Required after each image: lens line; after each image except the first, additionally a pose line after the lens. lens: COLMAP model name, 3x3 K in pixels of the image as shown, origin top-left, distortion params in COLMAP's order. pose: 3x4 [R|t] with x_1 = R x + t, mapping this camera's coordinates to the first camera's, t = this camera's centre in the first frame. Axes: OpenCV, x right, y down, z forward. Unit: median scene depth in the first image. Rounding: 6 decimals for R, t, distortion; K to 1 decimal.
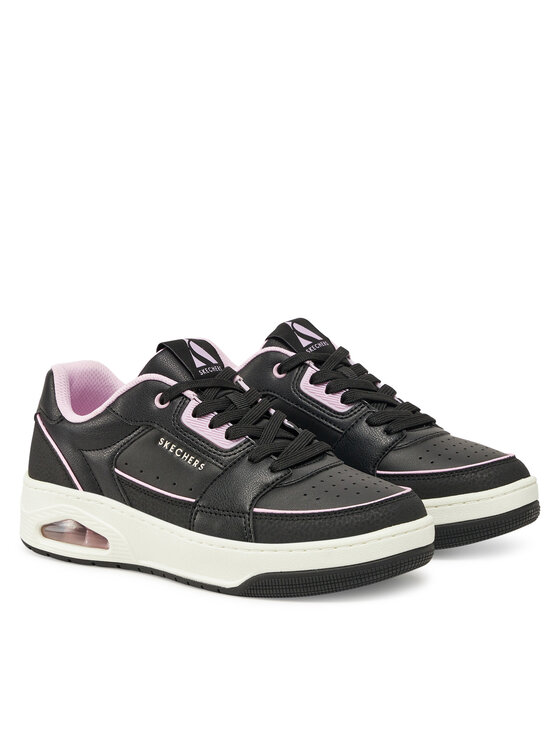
lens RADIAL K [[2192.3, 0, 279.9], [0, 2192.3, 372.5], [0, 0, 1]] dist [0.000224, 0.000000]
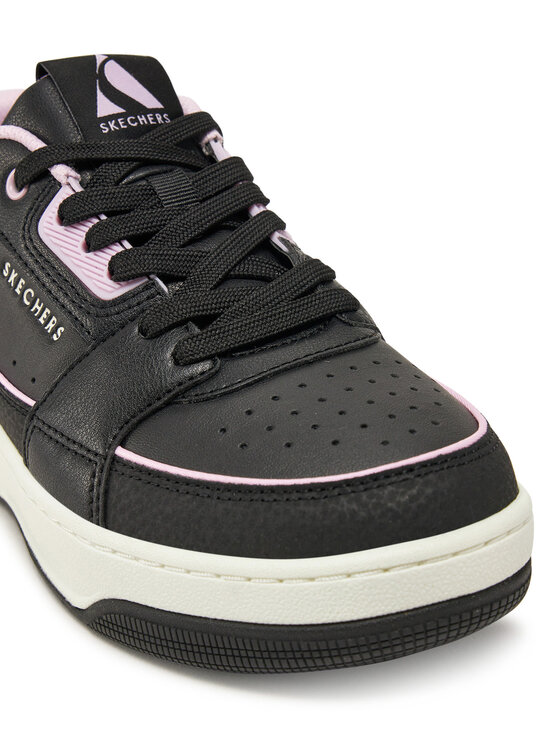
lens RADIAL K [[1402.2, 0, 280.3], [0, 1402.2, 373.5], [0, 0, 1]] dist [0.028944, 0.000000]
pose [[0.931417, 0.101320, -0.349566, 0.115944], [-0.024975, 0.975998, 0.216344, -0.015242], [0.363095, -0.192776, 0.911592, 0.740314]]
